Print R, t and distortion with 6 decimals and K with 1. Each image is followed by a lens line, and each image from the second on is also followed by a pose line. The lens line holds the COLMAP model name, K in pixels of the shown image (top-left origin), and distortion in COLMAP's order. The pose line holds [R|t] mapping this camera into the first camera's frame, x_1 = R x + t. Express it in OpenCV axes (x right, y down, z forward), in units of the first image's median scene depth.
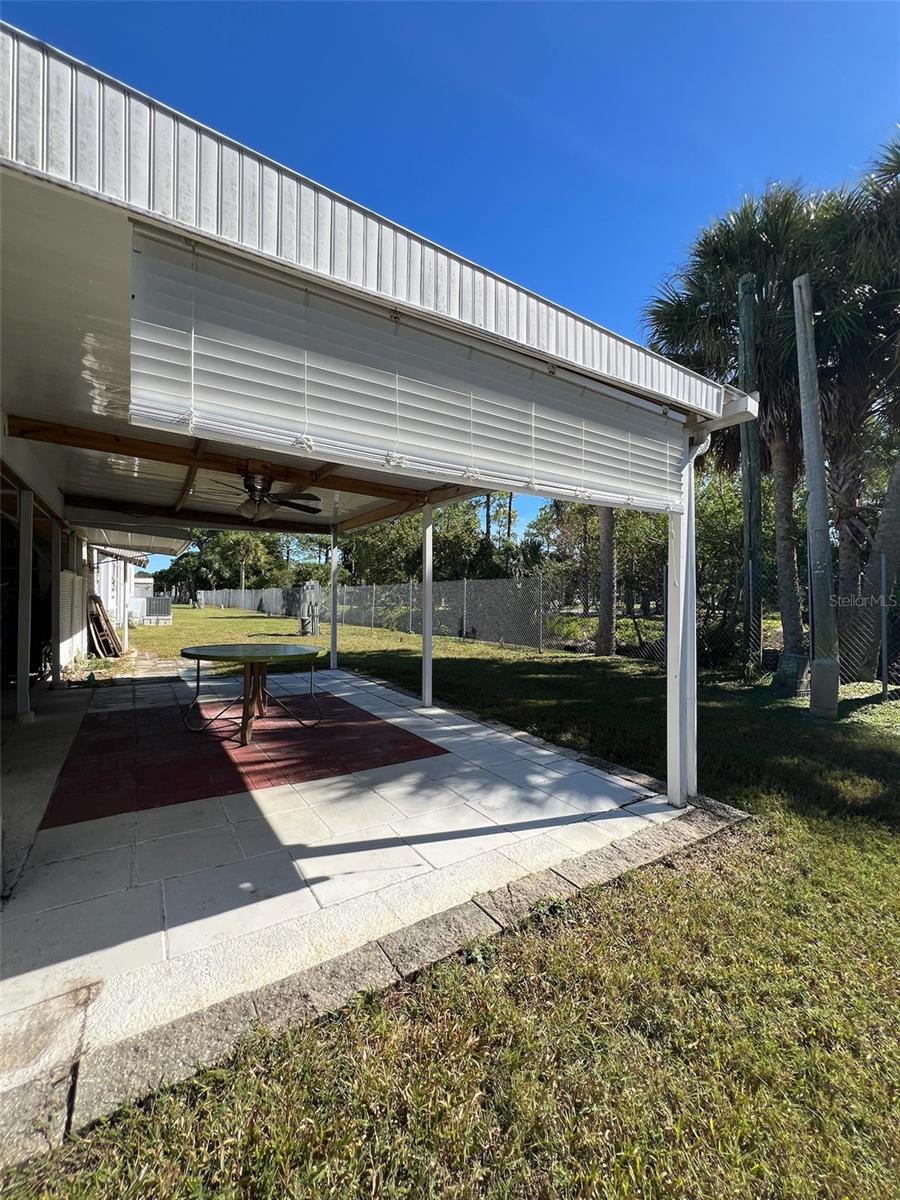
lens RADIAL K [[480.0, 0, 455.3], [0, 480.0, 595.5], [0, 0, 1]] dist [0.000980, -0.000193]
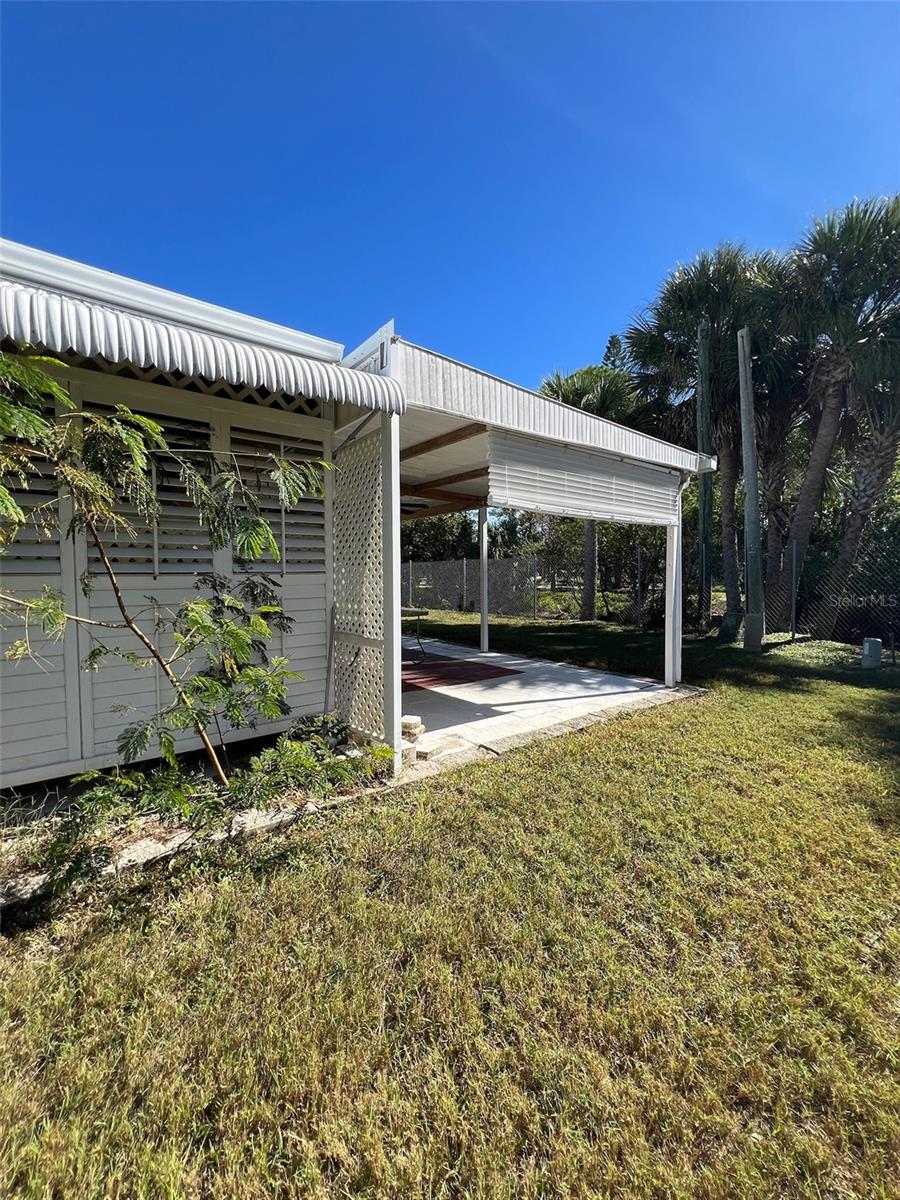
lens RADIAL K [[480.0, 0, 455.3], [0, 480.0, 595.5], [0, 0, 1]] dist [0.000980, -0.000193]
pose [[0.996194, -0.016232, 0.085634, -0.259775], [0.012312, 0.998861, 0.046109, 0.000240], [-0.086285, -0.044880, 0.995259, -0.373734]]
